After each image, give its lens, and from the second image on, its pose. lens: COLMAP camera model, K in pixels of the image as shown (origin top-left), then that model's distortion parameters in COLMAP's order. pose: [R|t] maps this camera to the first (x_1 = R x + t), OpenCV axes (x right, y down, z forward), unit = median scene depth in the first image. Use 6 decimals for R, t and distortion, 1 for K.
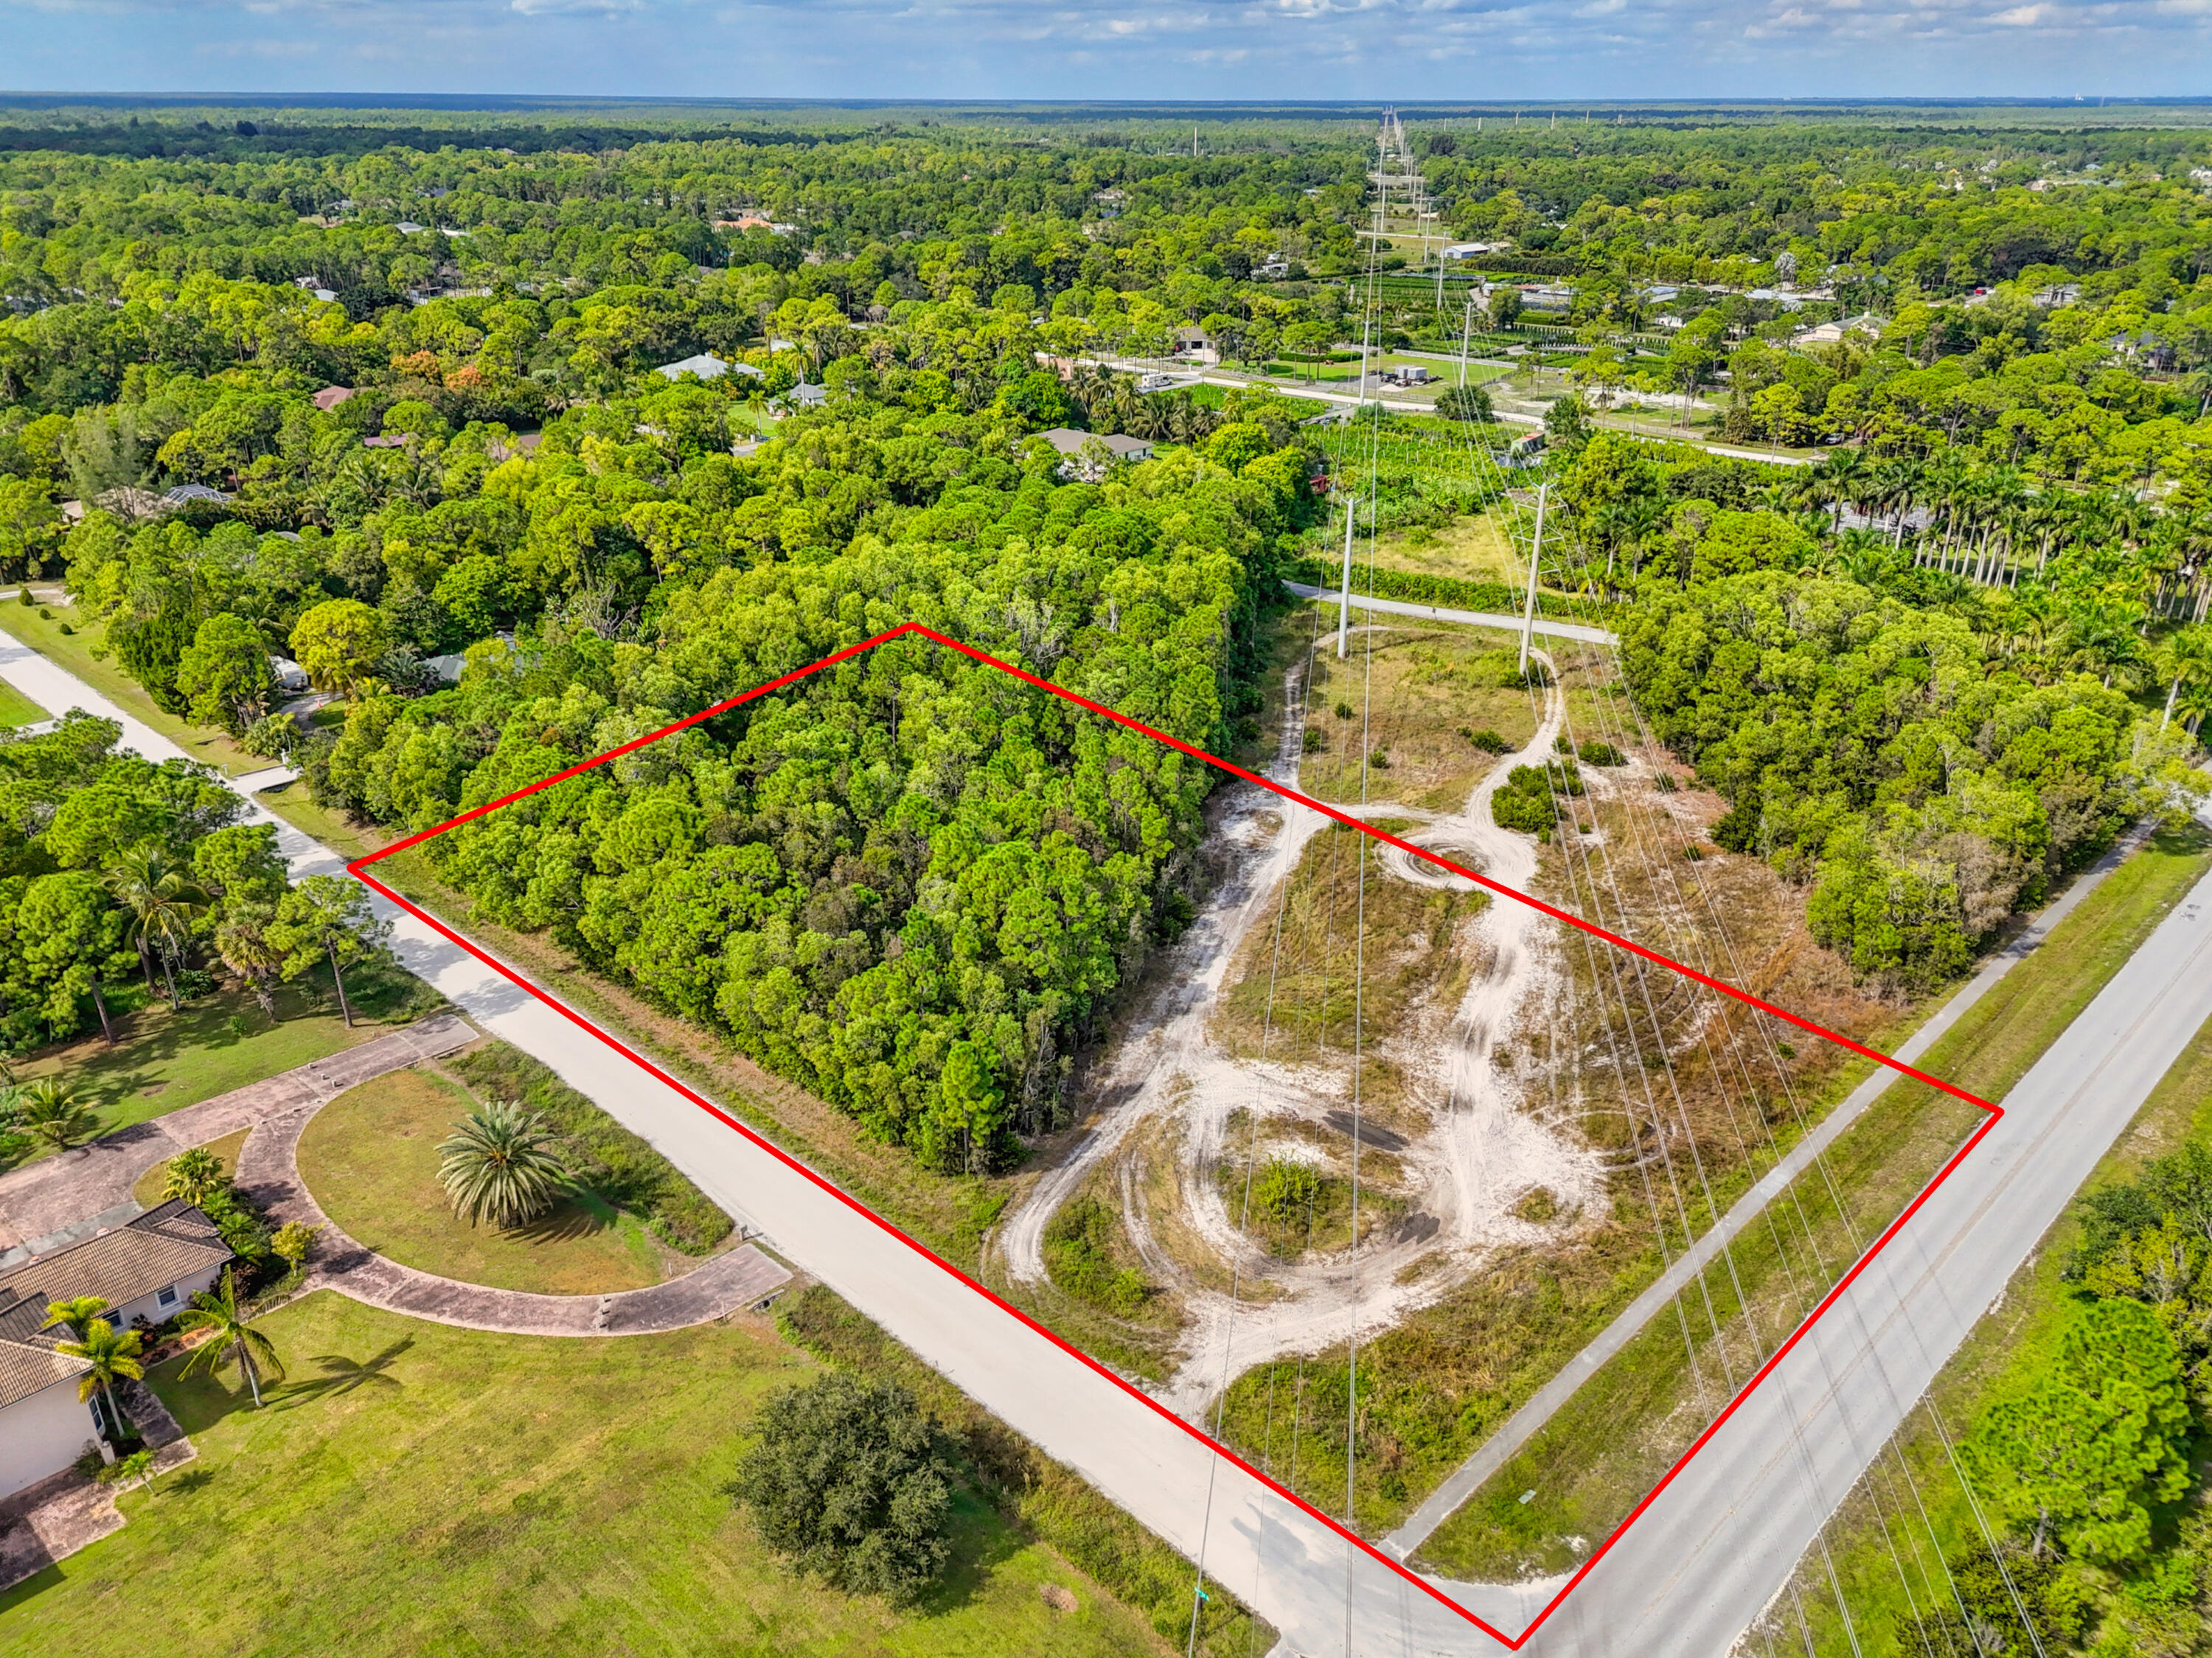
lens RADIAL K [[1663.7, 0, 1106.0], [0, 1663.7, 829.0], [0, 0, 1]] dist [0.029578, -0.000171]
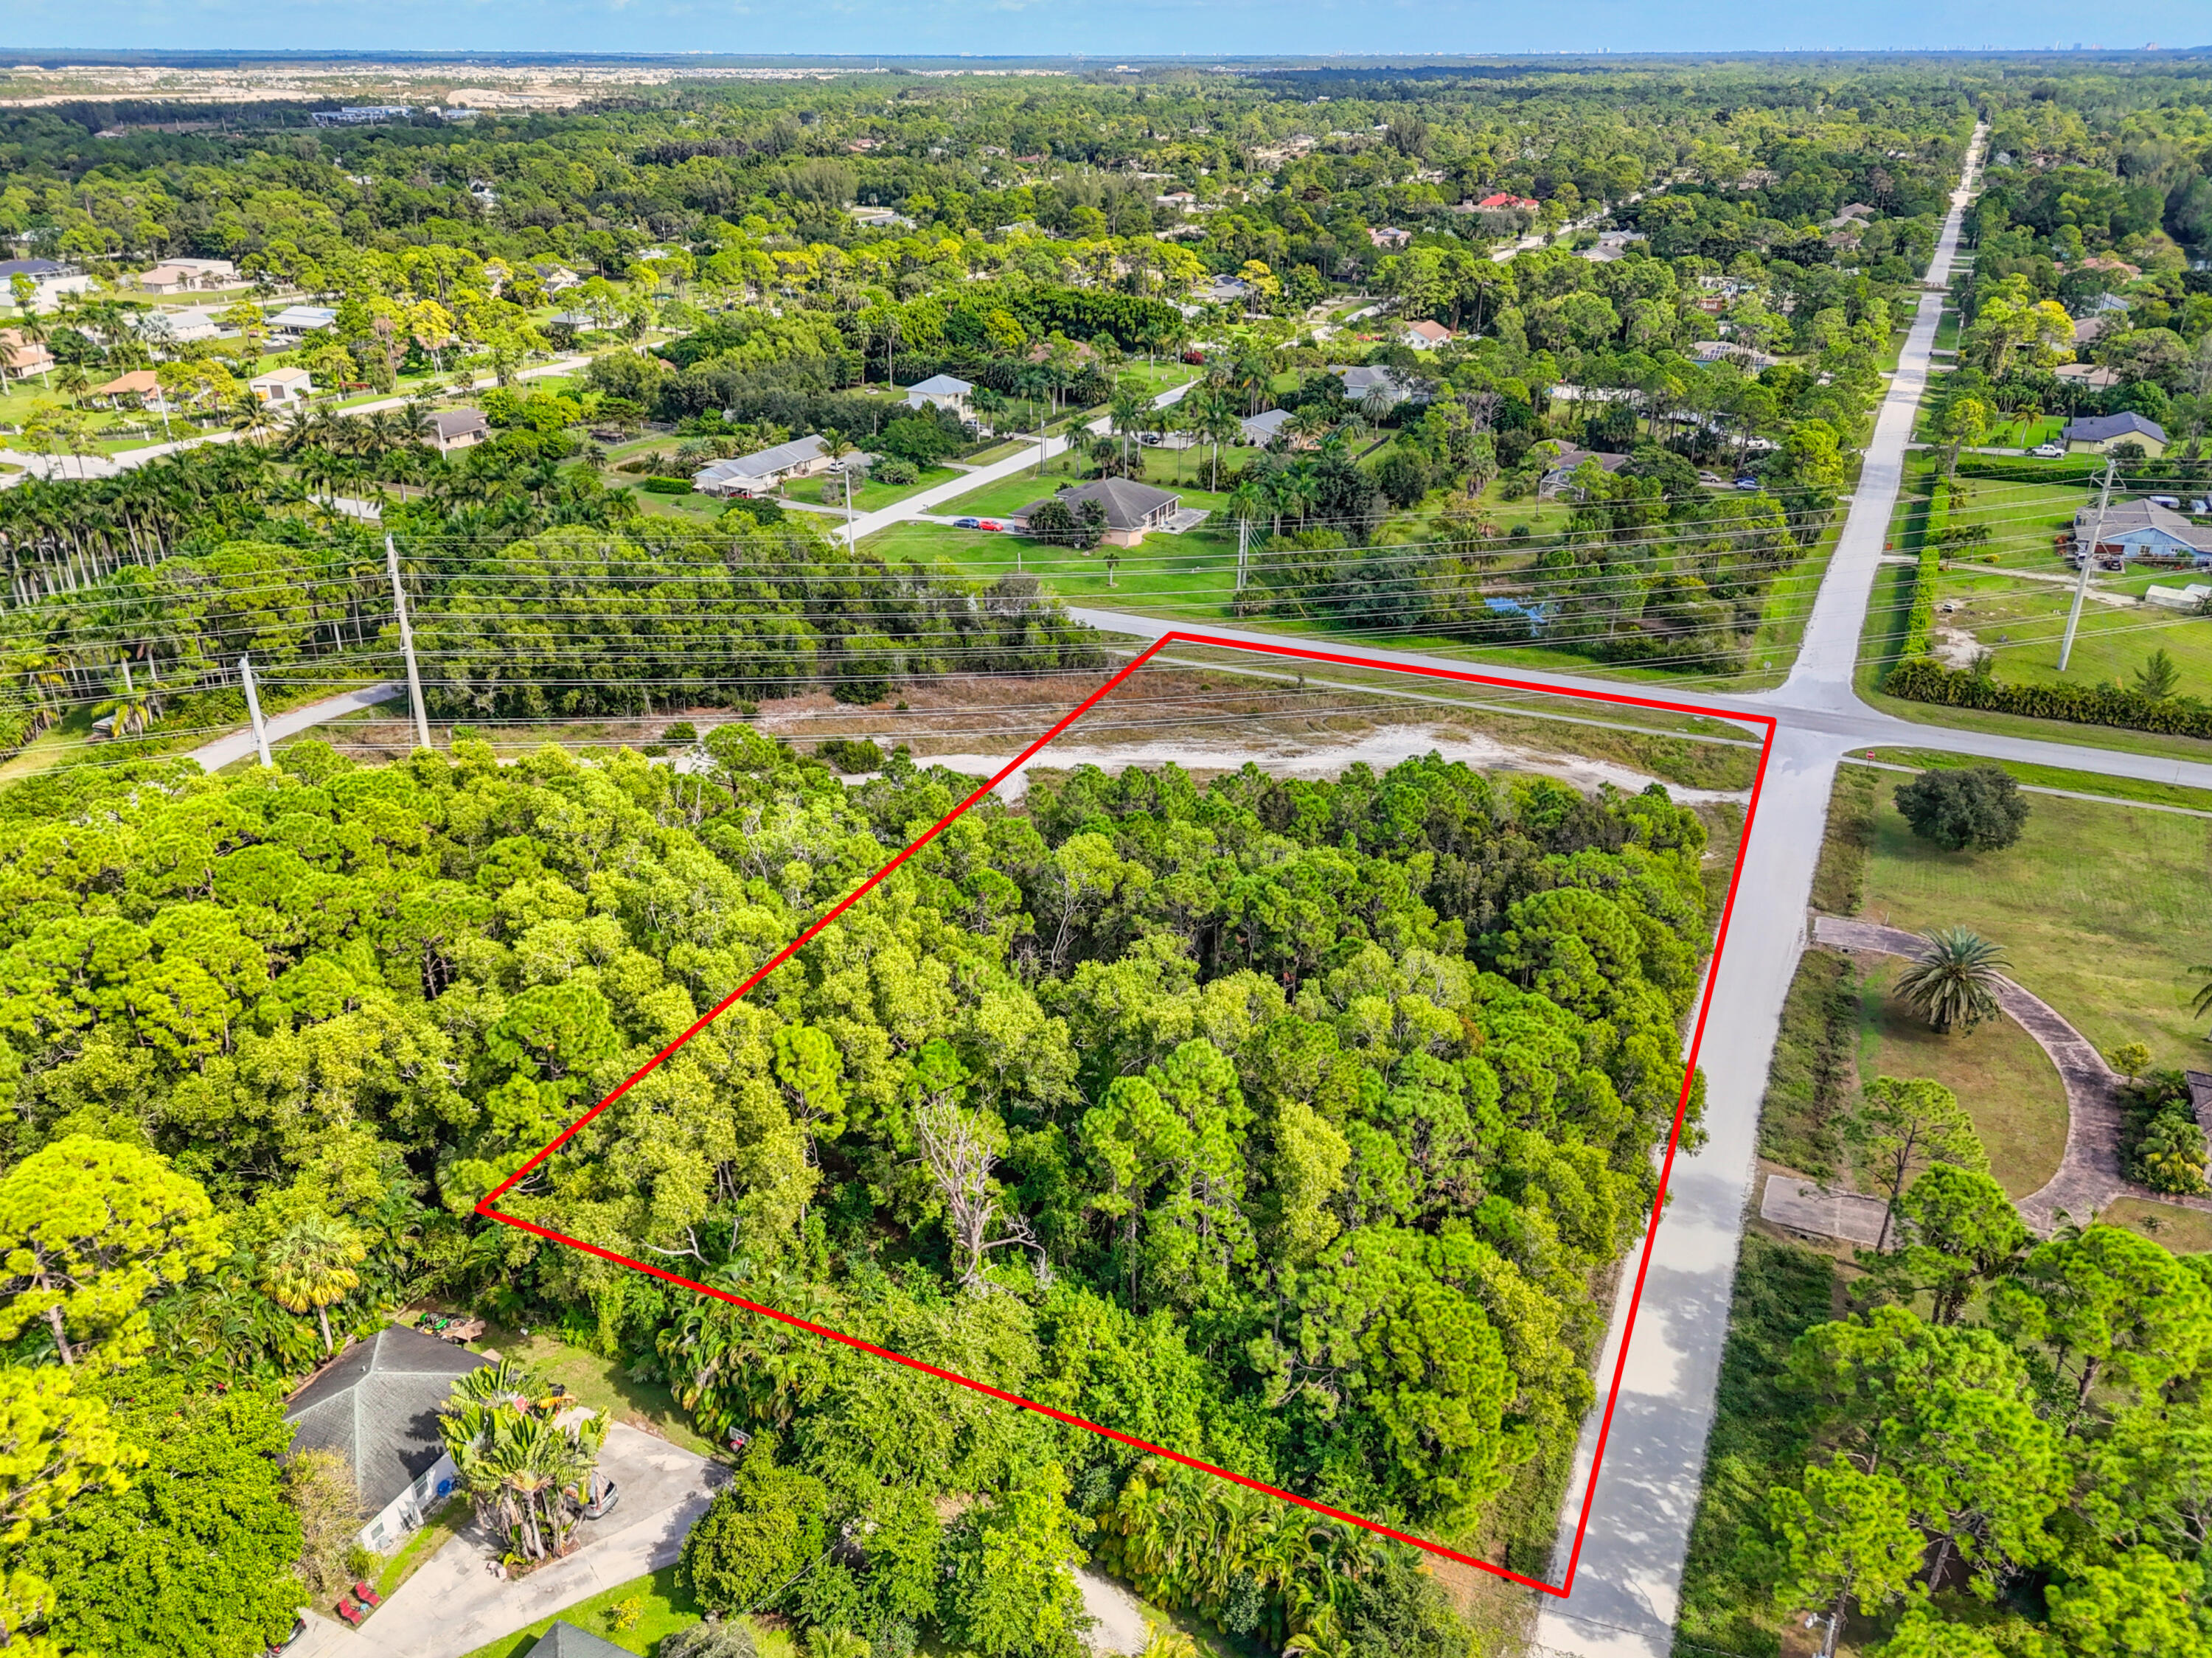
lens RADIAL K [[1637.5, 0, 1106.0], [0, 1637.5, 829.0], [0, 0, 1]] dist [0.059259, -0.047509]
pose [[-0.320886, -0.403607, 0.856816, -0.954188], [0.380798, 0.773336, 0.506896, -0.592900], [-0.867194, 0.488930, -0.094461, 1.335257]]
